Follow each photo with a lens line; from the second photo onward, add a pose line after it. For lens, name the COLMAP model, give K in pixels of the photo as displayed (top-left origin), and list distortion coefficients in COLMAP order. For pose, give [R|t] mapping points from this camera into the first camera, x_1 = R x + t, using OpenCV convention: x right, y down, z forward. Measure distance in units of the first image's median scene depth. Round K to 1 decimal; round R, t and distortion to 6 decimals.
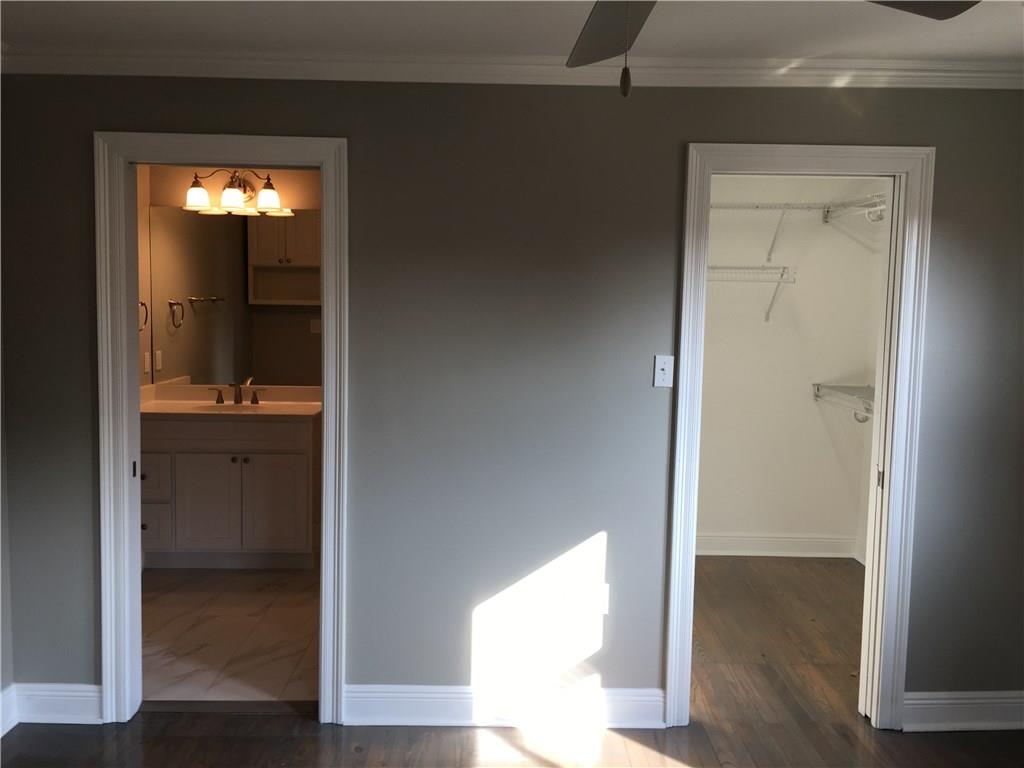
lens RADIAL K [[873.6, 0, 511.8], [0, 873.6, 383.3], [0, 0, 1]] dist [0.048581, -0.004796]
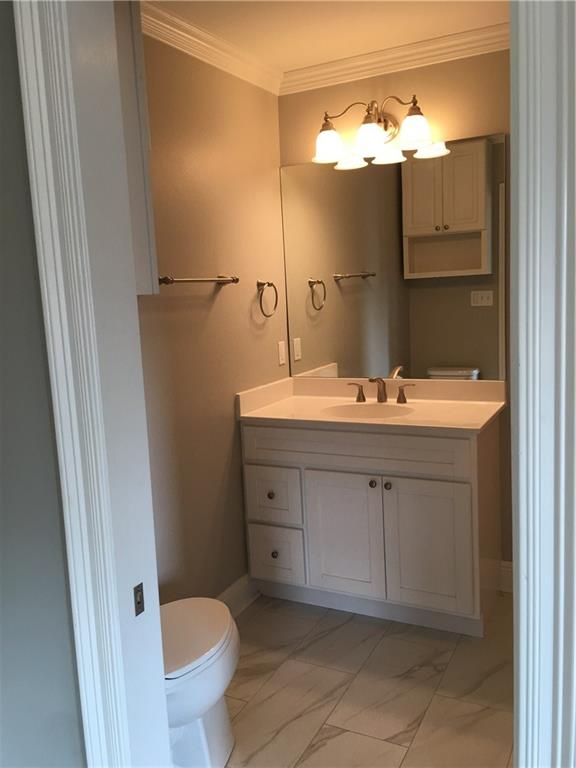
lens RADIAL K [[655.2, 0, 294.3], [0, 655.2, 384.6], [0, 0, 1]] dist [0.048581, -0.004796]
pose [[0.883939, 0.001668, -0.467598, -0.103032], [0.028473, 0.997946, 0.057383, -0.029041], [0.466734, -0.064037, 0.882076, 0.435955]]
